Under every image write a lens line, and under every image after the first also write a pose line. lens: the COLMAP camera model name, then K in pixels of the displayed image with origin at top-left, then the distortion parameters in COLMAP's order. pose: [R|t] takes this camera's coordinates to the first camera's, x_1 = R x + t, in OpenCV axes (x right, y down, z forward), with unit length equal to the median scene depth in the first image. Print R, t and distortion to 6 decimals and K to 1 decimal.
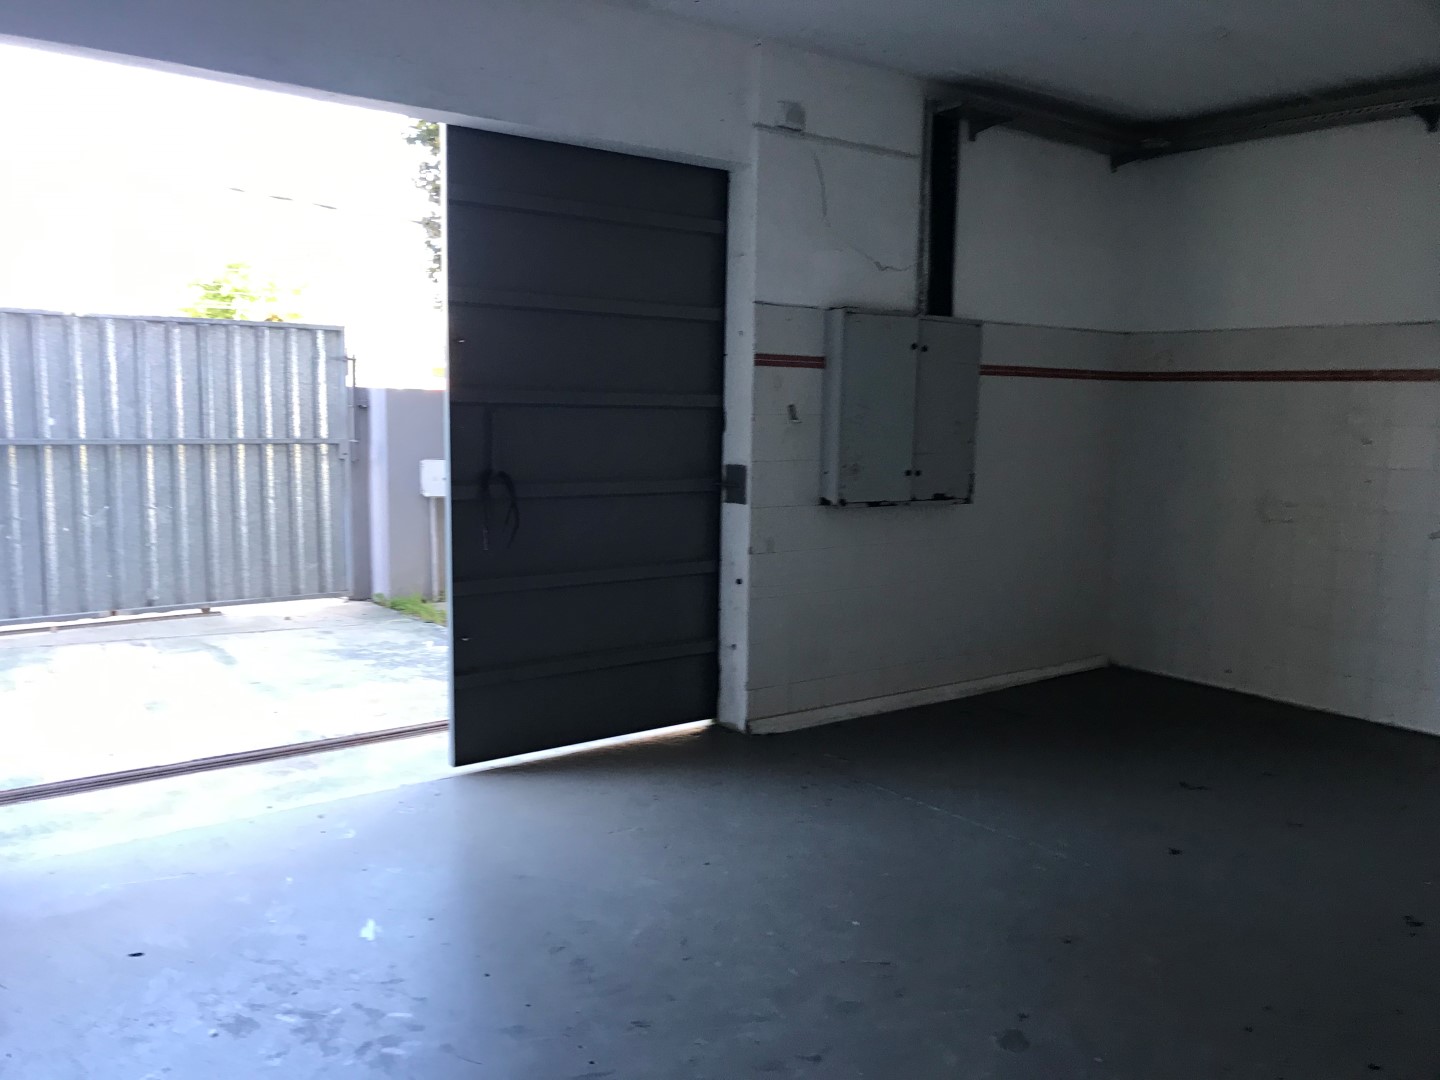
lens RADIAL K [[1193.8, 0, 720.6], [0, 1193.8, 541.6], [0, 0, 1]] dist [0.050630, -0.068387]
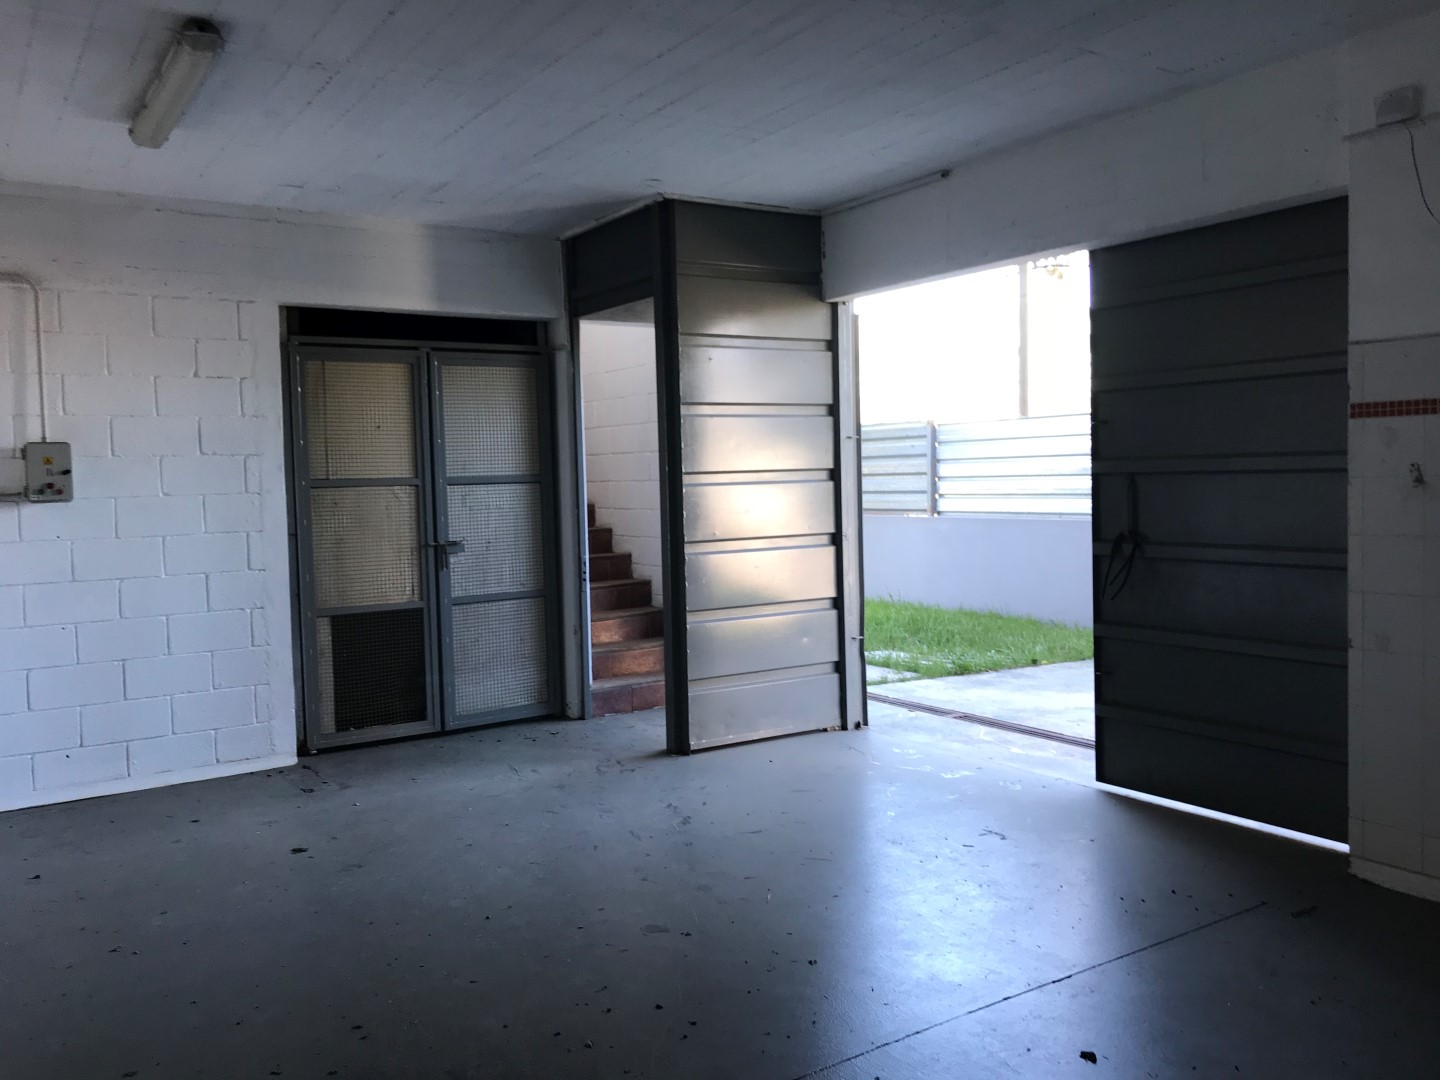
lens RADIAL K [[1193.8, 0, 720.0], [0, 1193.8, 542.1], [0, 0, 1]] dist [0.050630, -0.068387]
pose [[-0.082978, 0.032881, -0.996009, 0.968741], [-0.105787, 0.993518, 0.041612, -0.055144], [0.990921, 0.108818, -0.078961, 0.692451]]
